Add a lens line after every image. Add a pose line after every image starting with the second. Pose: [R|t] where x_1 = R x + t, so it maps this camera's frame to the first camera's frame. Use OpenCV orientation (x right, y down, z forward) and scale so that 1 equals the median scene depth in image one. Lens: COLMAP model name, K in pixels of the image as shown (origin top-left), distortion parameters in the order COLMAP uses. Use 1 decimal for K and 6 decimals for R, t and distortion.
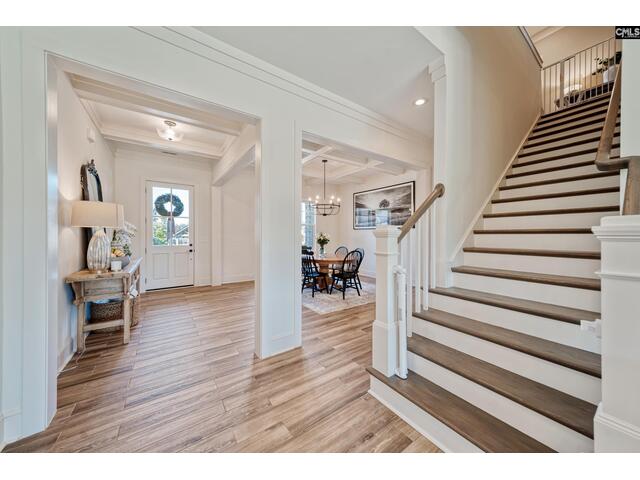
lens RADIAL K [[225.7, 0, 320.9], [0, 225.7, 237.1], [0, 0, 1]] dist [0.003207, -0.000344]
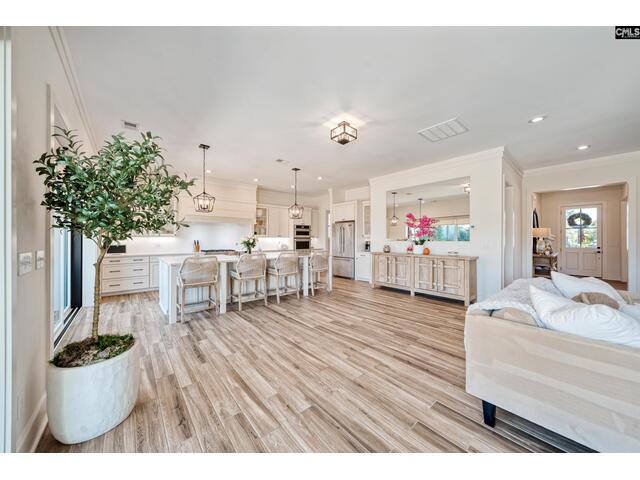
lens RADIAL K [[225.7, 0, 320.4], [0, 225.7, 238.9], [0, 0, 1]] dist [0.003207, -0.000344]
pose [[0.099052, 0.001846, -0.995081, 0.642242], [-0.010686, 0.999943, 0.000791, -0.001377], [0.995025, 0.010555, 0.099066, -0.837025]]
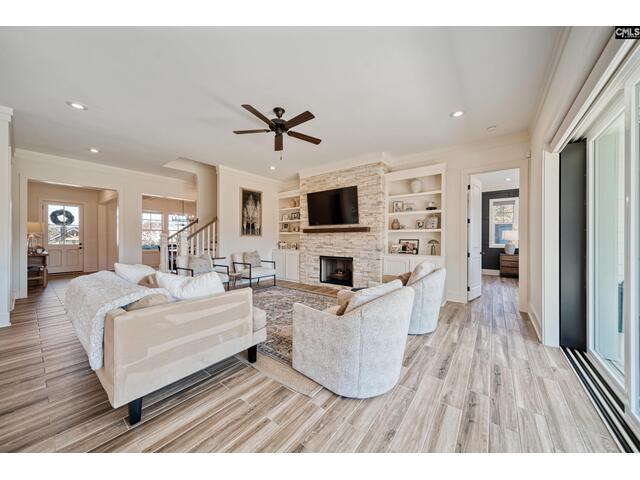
lens RADIAL K [[225.7, 0, 319.9], [0, 225.7, 238.8], [0, 0, 1]] dist [0.003207, -0.000344]
pose [[0.956906, 0.000096, 0.290399, 0.518782], [0.001234, 0.999990, -0.004399, 0.009464], [-0.290396, 0.004568, 0.956896, -0.918885]]
